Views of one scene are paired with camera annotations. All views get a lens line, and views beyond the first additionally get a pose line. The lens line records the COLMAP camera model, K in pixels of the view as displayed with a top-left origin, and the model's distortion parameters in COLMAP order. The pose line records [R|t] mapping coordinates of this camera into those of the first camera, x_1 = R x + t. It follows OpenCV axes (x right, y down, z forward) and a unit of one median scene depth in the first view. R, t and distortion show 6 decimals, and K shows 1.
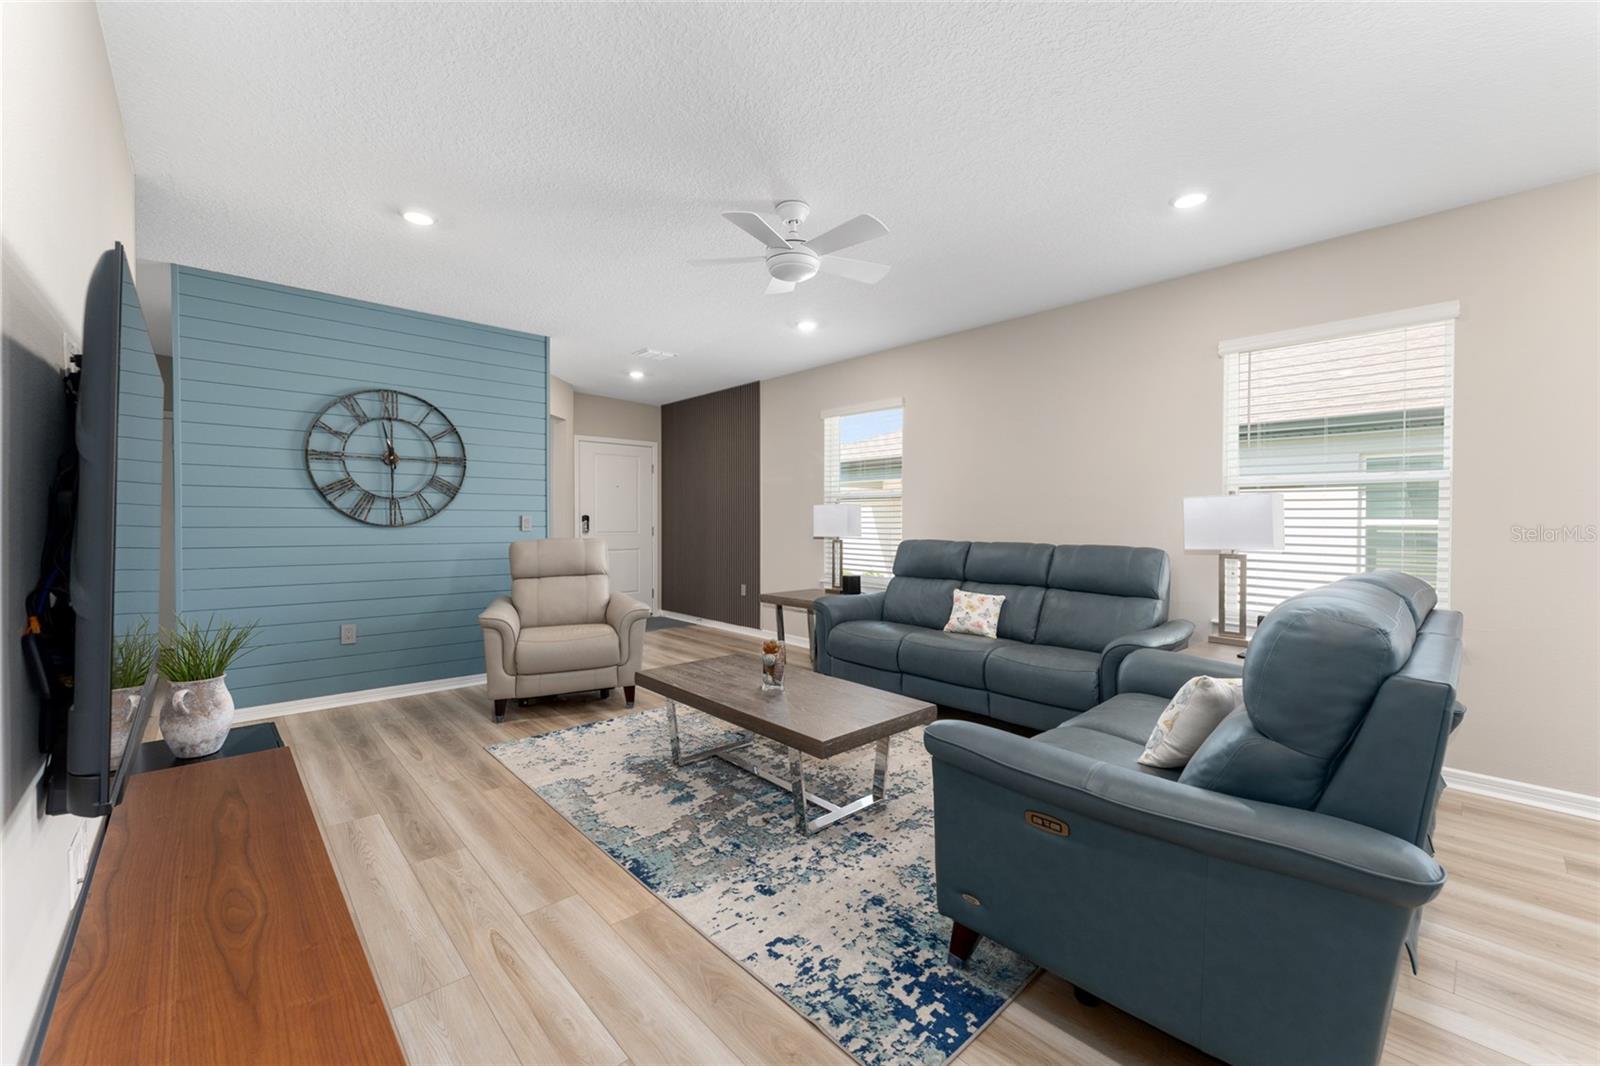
lens RADIAL K [[645.1, 0, 799.9], [0, 645.1, 528.2], [0, 0, 1]] dist [0.000869, -0.000880]
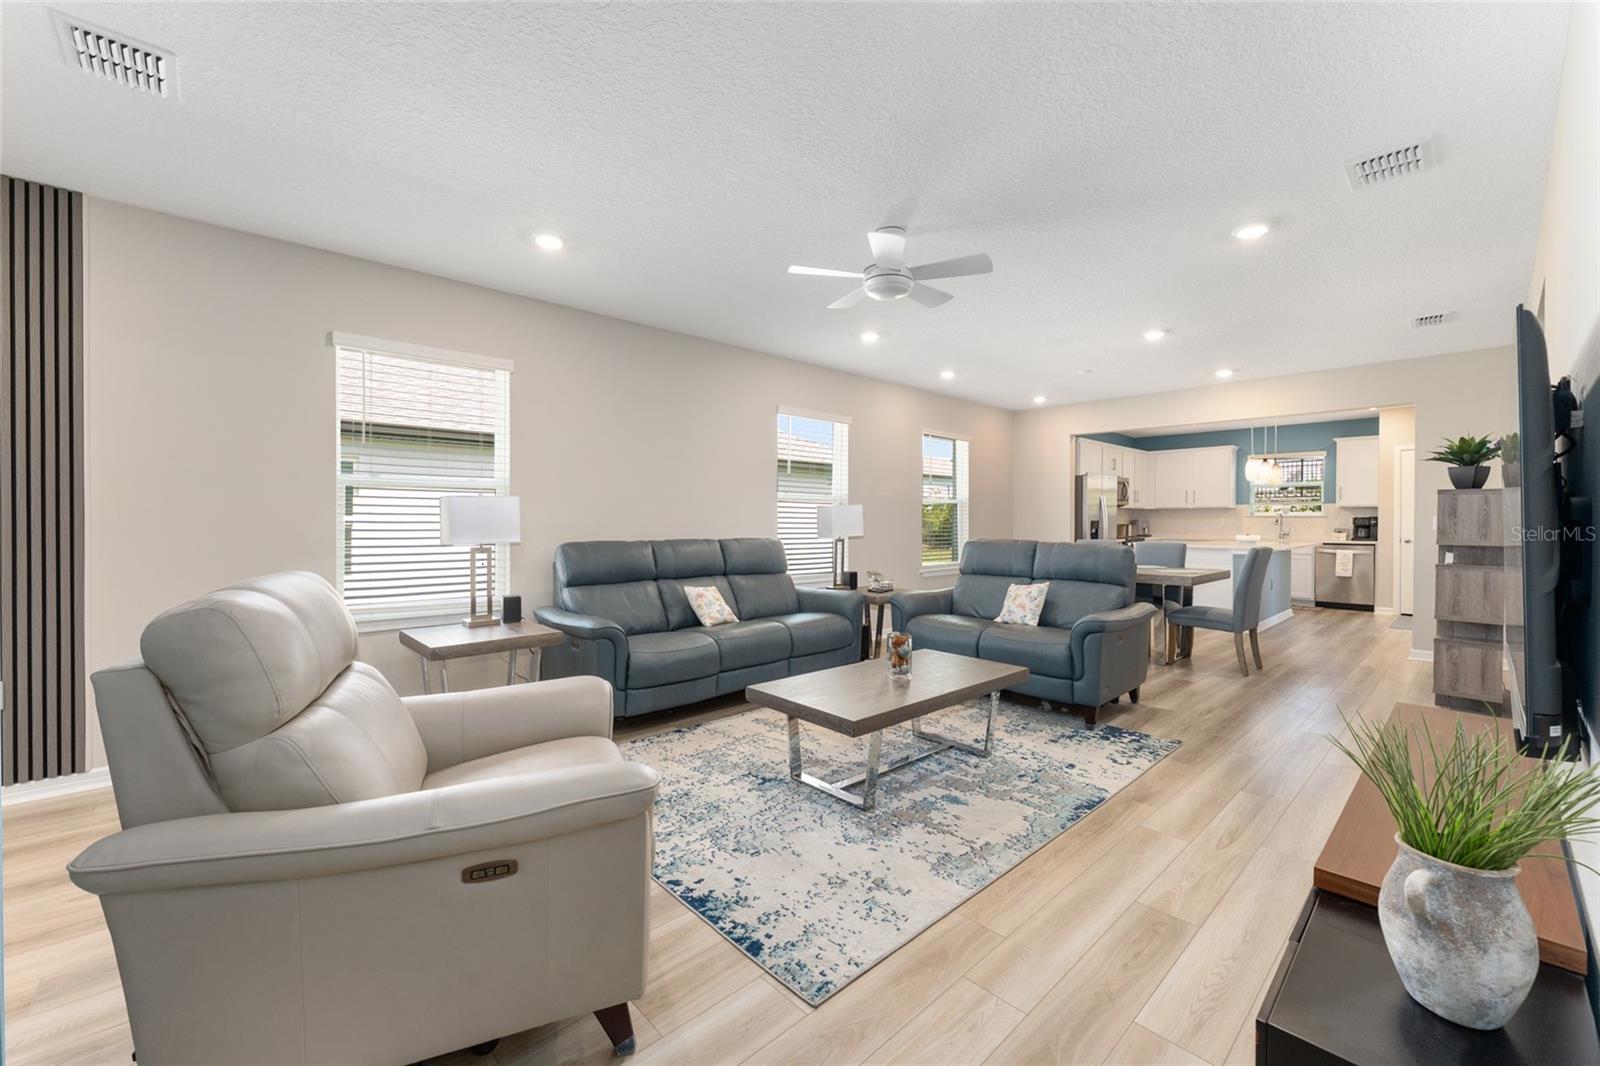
lens RADIAL K [[645.1, 0, 796.4], [0, 645.1, 525.5], [0, 0, 1]] dist [0.000869, -0.000880]
pose [[-0.006631, -0.012917, 0.999895, -0.965660], [0.009332, 0.999872, 0.012979, -0.018162], [-0.999934, 0.009417, -0.006509, 1.023033]]
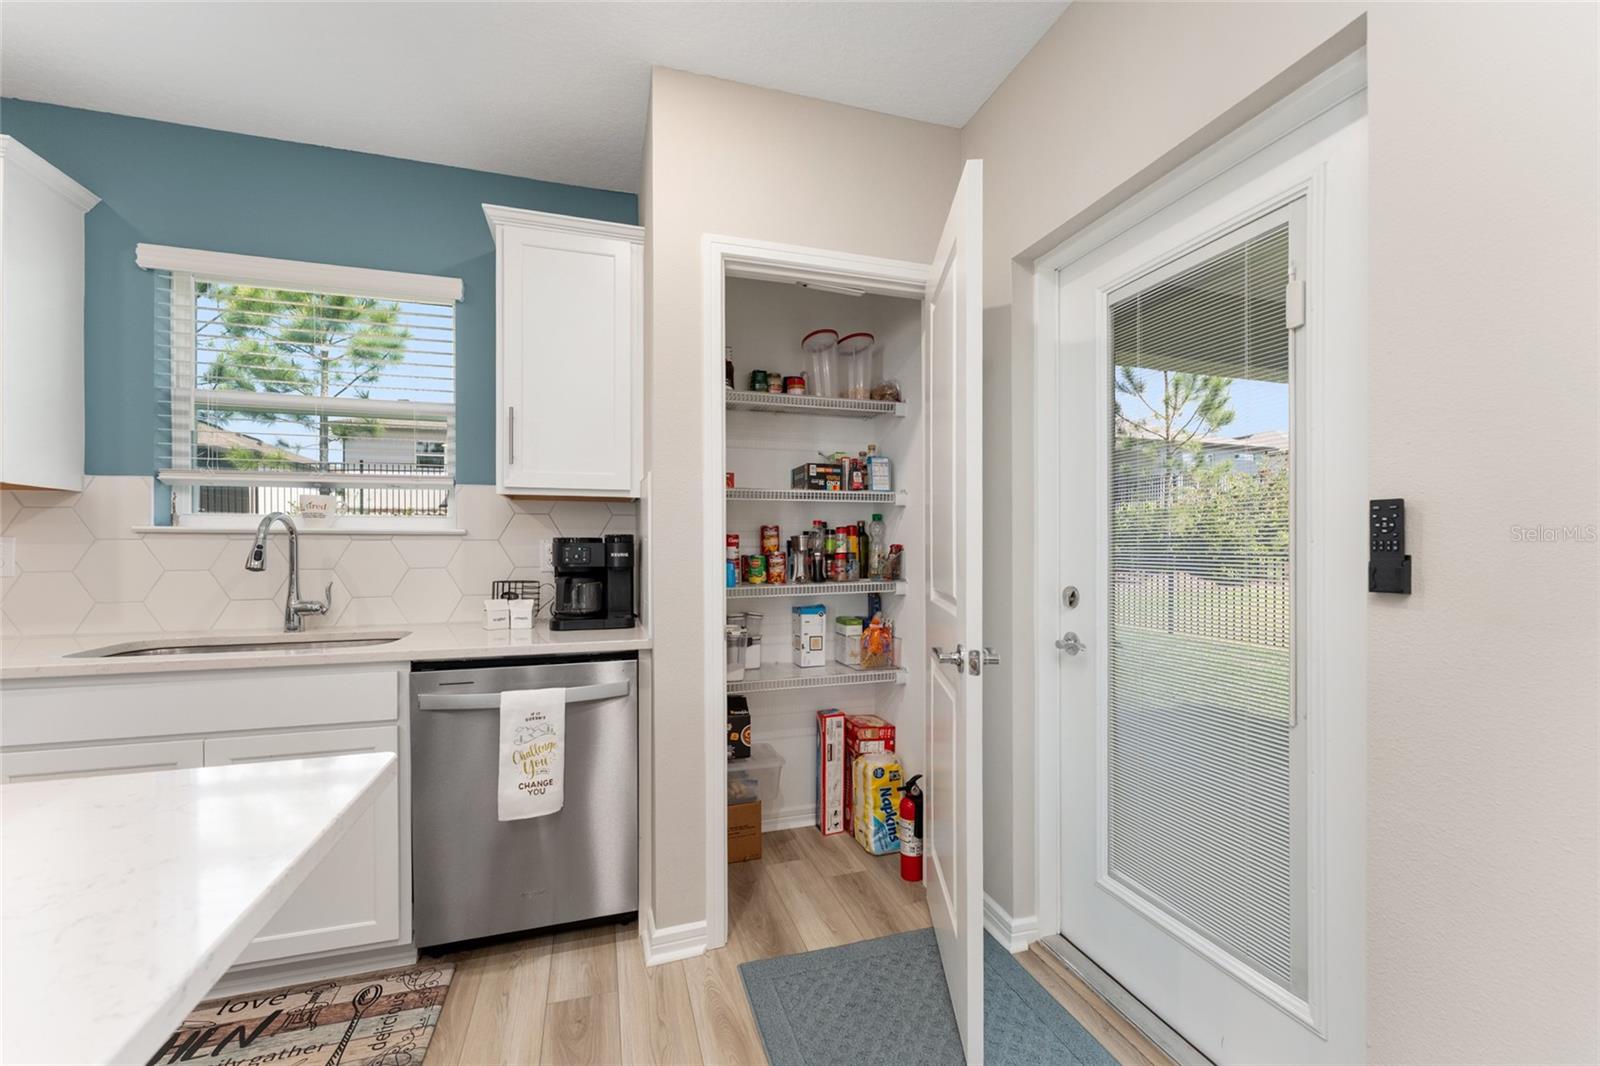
lens RADIAL K [[645.1, 0, 804.2], [0, 645.1, 552.6], [0, 0, 1]] dist [0.000869, -0.000880]
pose [[-0.909303, -0.005418, 0.416099, 1.136276], [0.002828, 0.999812, 0.019198, 0.007325], [-0.416124, 0.018633, -0.909117, -0.763720]]
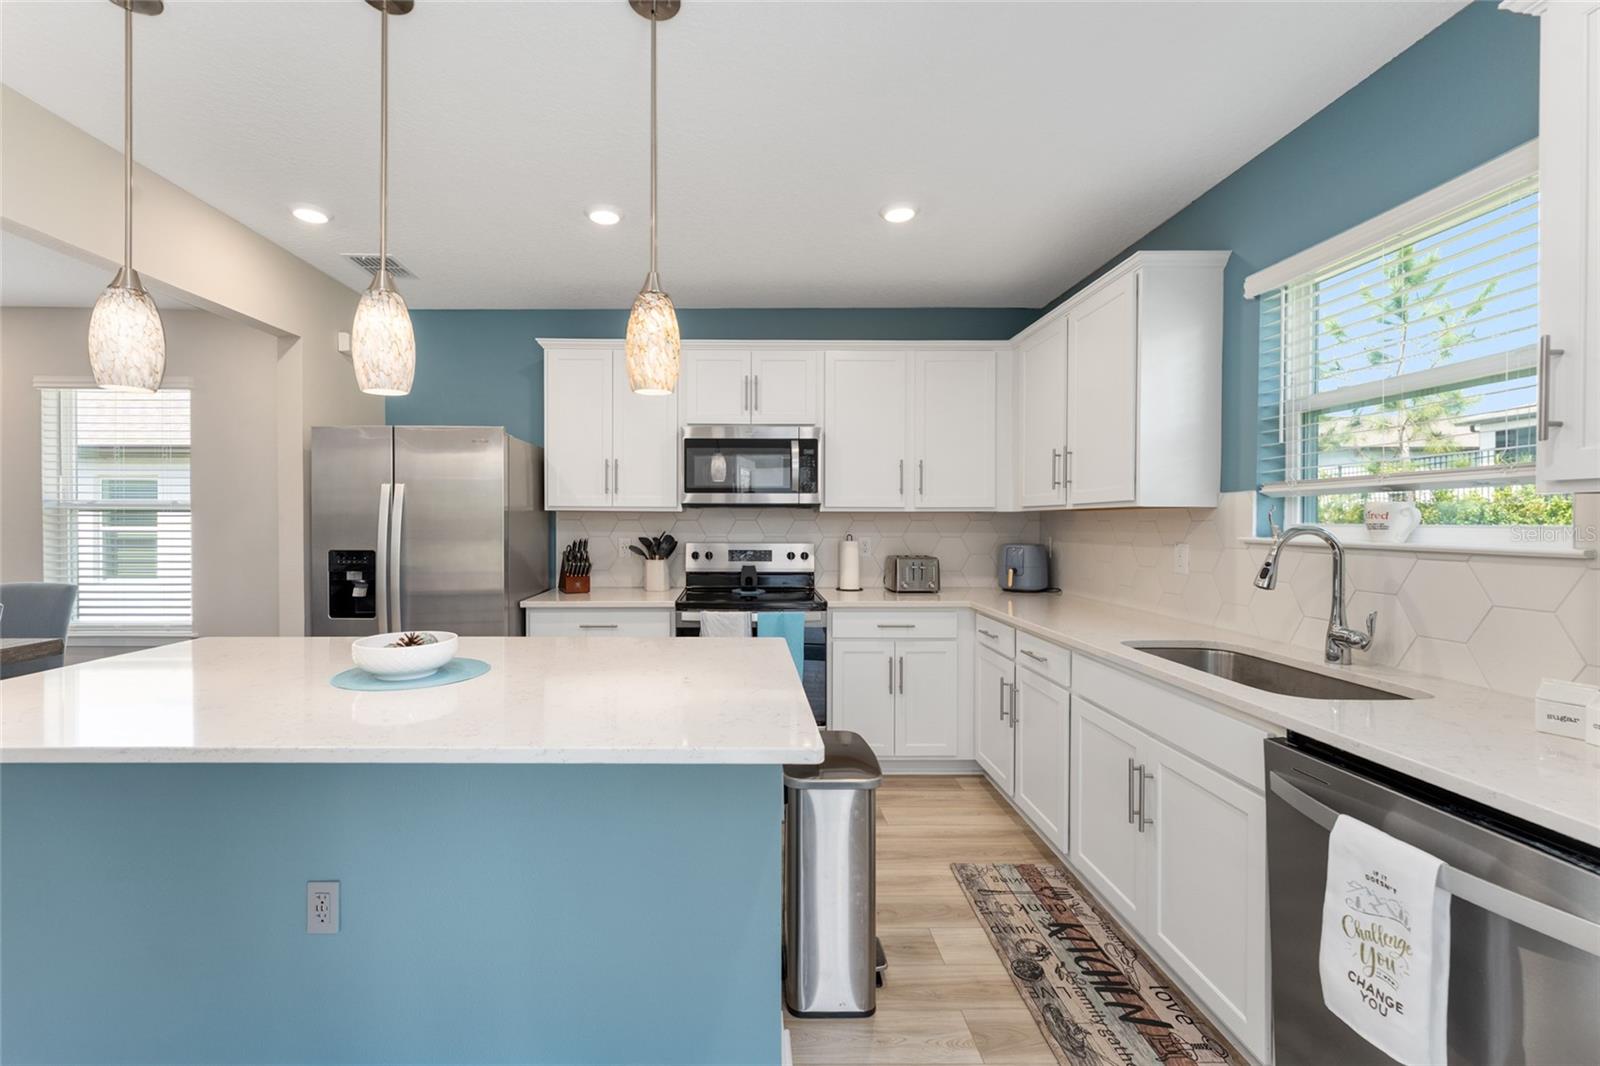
lens RADIAL K [[645.1, 0, 739.6], [0, 645.1, 531.6], [0, 0, 1]] dist [0.000869, -0.000880]
pose [[0.674894, -0.011528, 0.737825, 1.115009], [0.008326, 0.999933, 0.008007, -0.023646], [-0.737868, 0.000739, 0.674945, -1.129343]]
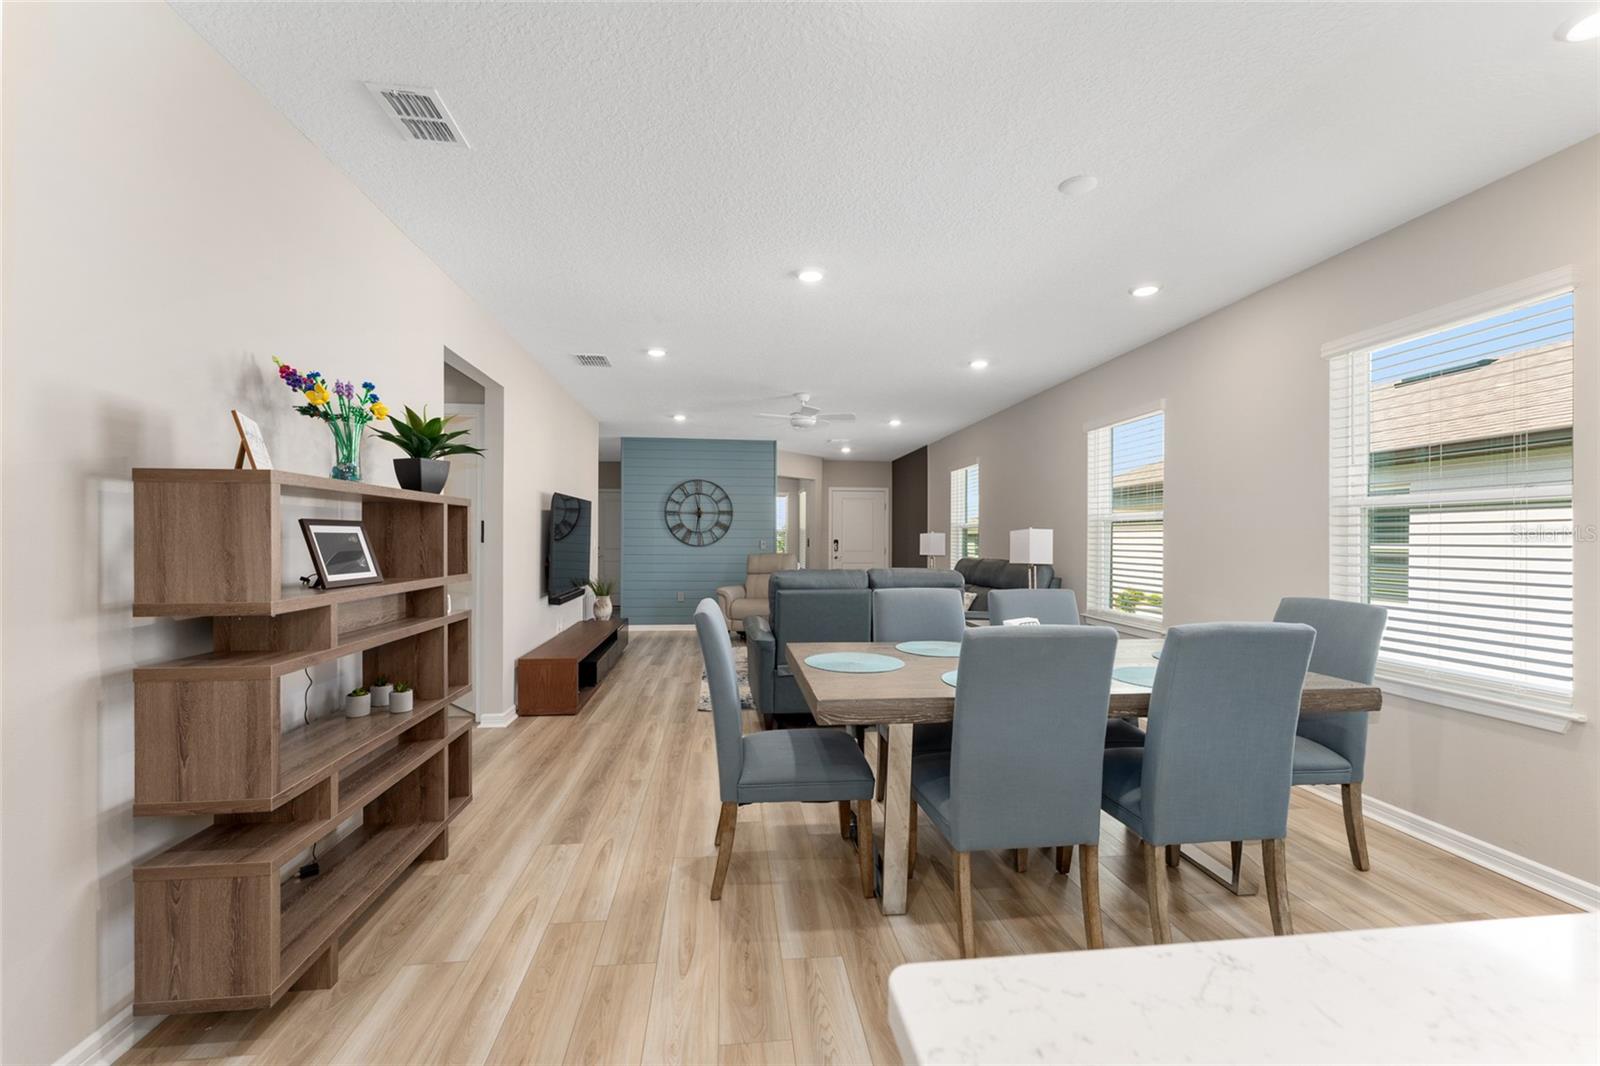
lens RADIAL K [[645.1, 0, 796.7], [0, 645.1, 539.2], [0, 0, 1]] dist [0.000869, -0.000880]
pose [[0.808765, 0.000027, -0.588132, 1.050797], [-0.009885, 0.999859, -0.013548, -0.000124], [0.588049, 0.016771, 0.808652, -0.604161]]
